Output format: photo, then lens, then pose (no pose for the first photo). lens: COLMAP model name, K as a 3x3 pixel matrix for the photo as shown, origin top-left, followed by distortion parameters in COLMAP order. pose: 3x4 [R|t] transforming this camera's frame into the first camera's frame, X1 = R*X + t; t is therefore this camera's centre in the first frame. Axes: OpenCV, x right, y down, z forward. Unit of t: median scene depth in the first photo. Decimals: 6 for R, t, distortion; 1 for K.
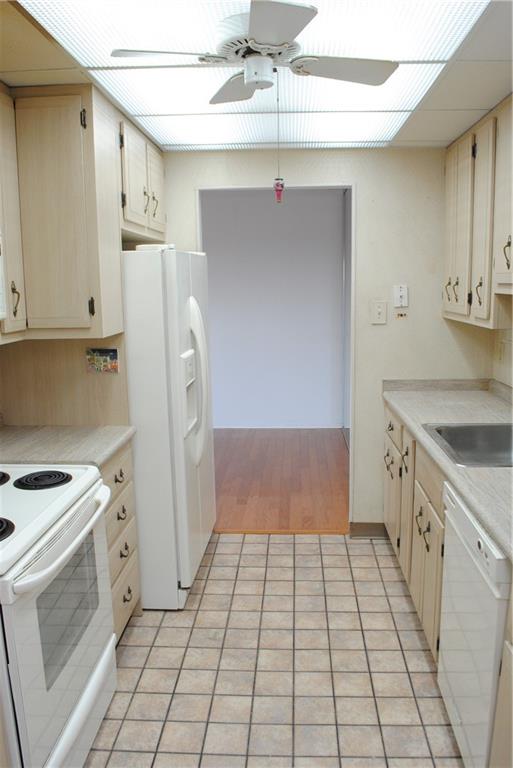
lens RADIAL K [[615.3, 0, 271.7], [0, 615.3, 389.8], [0, 0, 1]] dist [-0.083835, 0.015105]
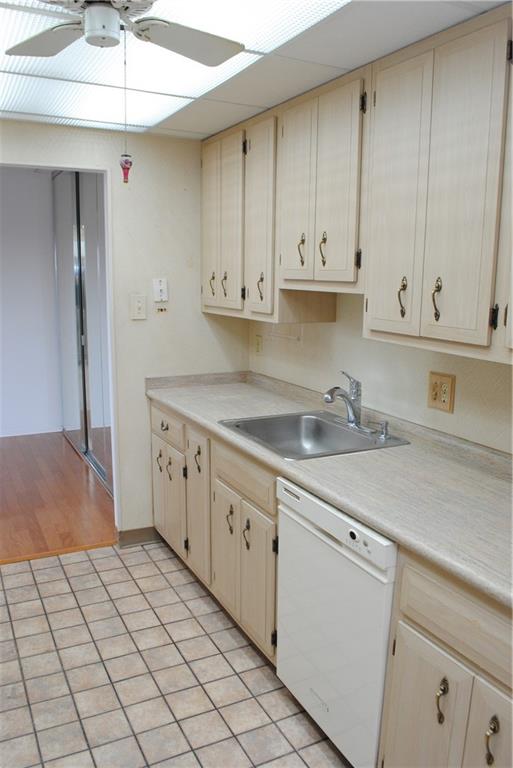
lens RADIAL K [[615.3, 0, 271.7], [0, 615.3, 389.8], [0, 0, 1]] dist [-0.083835, 0.015105]
pose [[0.862529, -0.066930, 0.501561, -0.173658], [0.060905, 0.997739, 0.028404, -0.017459], [-0.502329, 0.006048, 0.864656, 0.104273]]
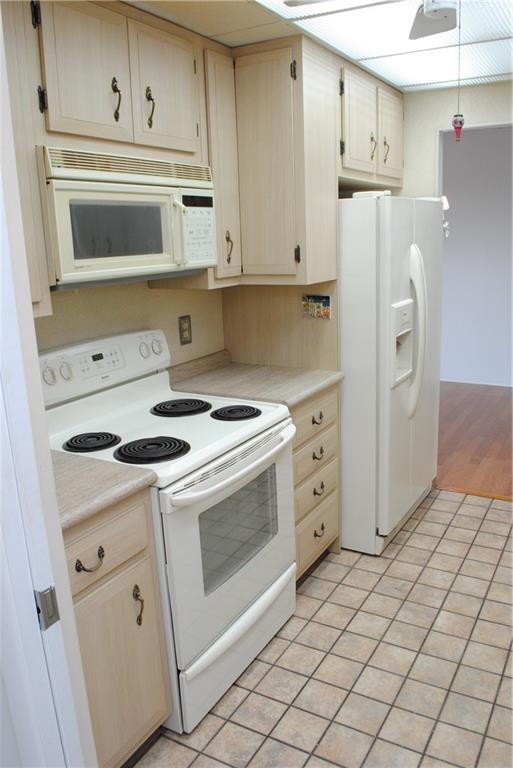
lens RADIAL K [[615.3, 0, 271.7], [0, 615.3, 389.8], [0, 0, 1]] dist [-0.083835, 0.015105]
pose [[0.889917, 0.094584, -0.446208, 0.135548], [-0.057205, 0.993684, 0.096544, -0.003910], [0.452521, -0.060391, 0.889707, 0.027561]]
